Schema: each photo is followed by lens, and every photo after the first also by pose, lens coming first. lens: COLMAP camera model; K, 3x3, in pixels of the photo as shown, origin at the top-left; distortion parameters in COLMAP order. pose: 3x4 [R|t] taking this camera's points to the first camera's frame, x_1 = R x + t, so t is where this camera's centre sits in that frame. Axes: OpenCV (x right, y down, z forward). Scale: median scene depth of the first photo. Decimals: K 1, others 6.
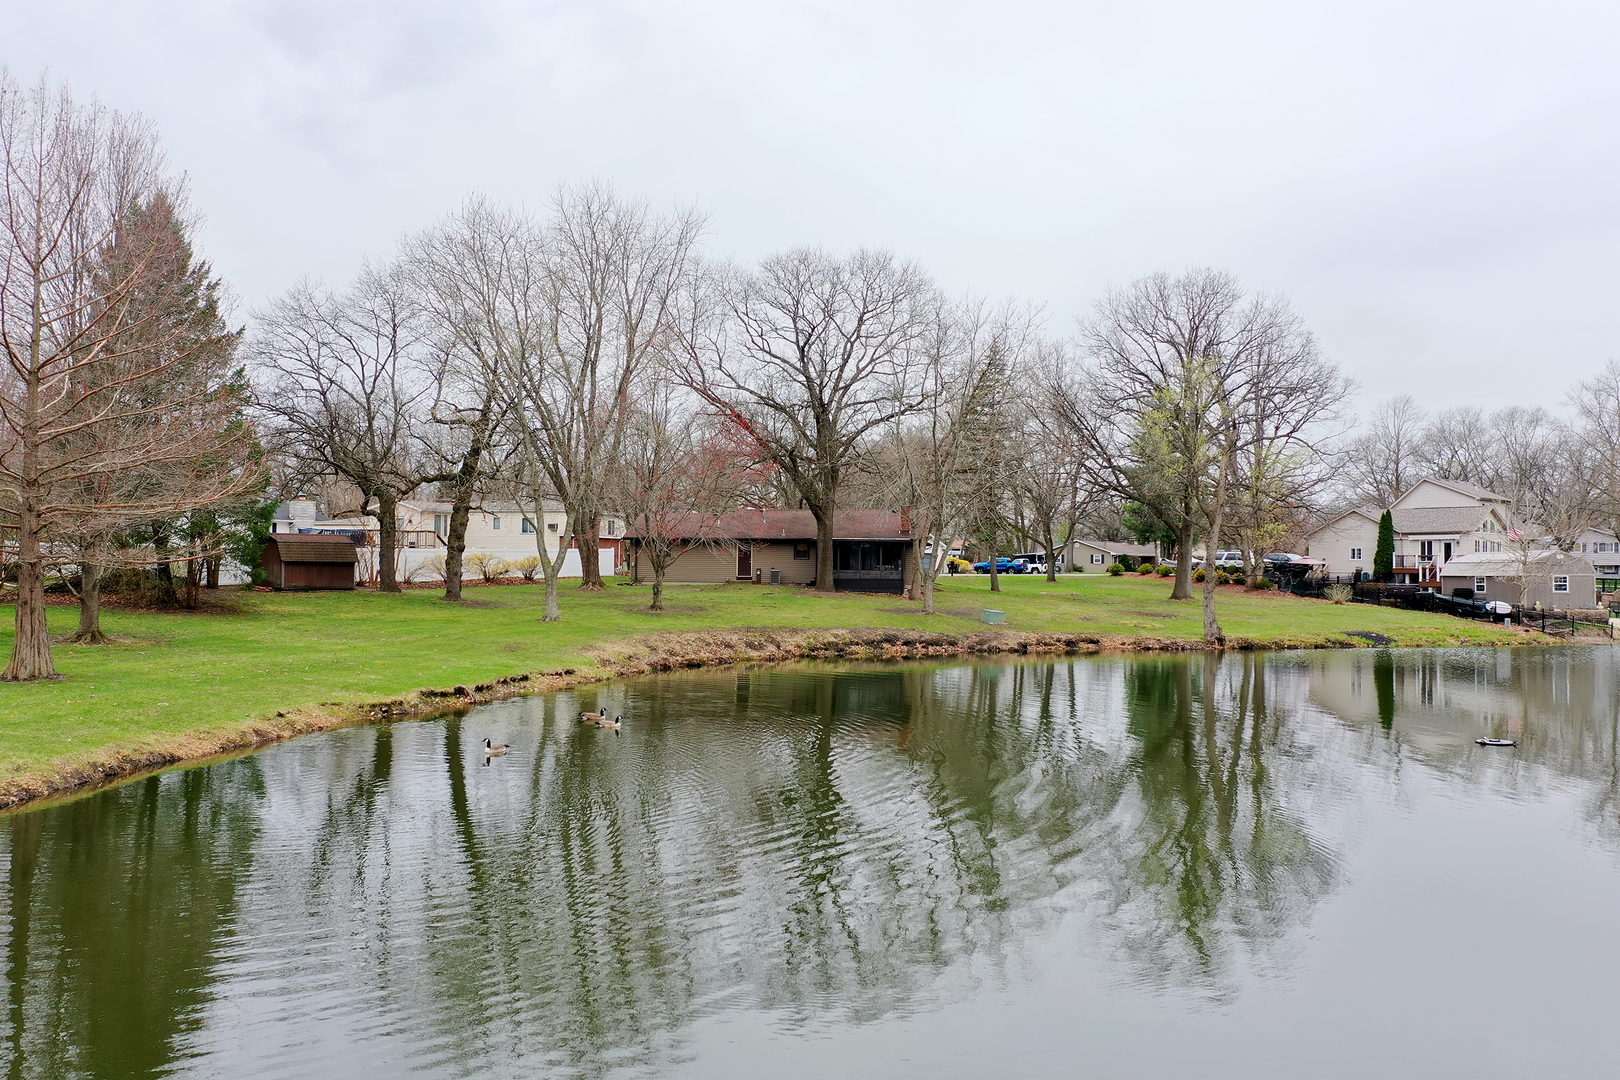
lens RADIAL K [[1289.4, 0, 814.6], [0, 1289.4, 530.1], [0, 0, 1]] dist [-0.005075, 0.003942]
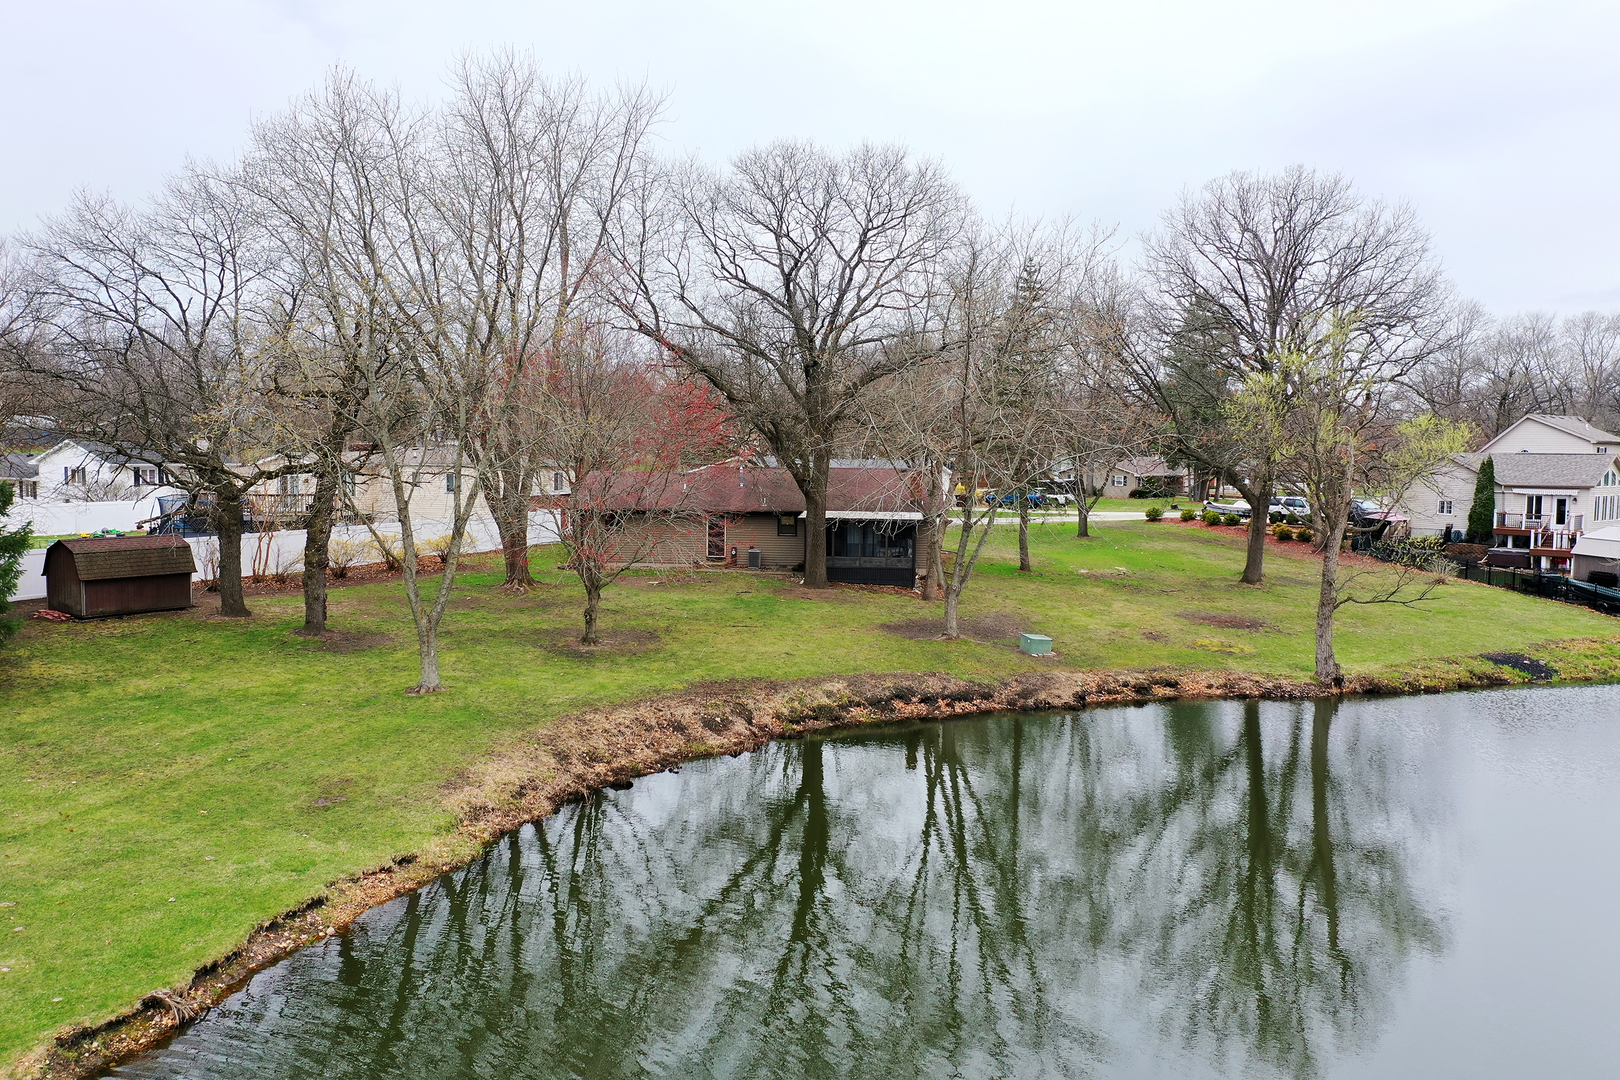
lens RADIAL K [[1289.4, 0, 814.6], [0, 1289.4, 530.1], [0, 0, 1]] dist [-0.005075, 0.003942]
pose [[0.999985, 0.002323, 0.004999, 0.003276], [-0.002788, 0.995468, 0.095054, -0.062780], [-0.004755, -0.095067, 0.995460, 0.218983]]
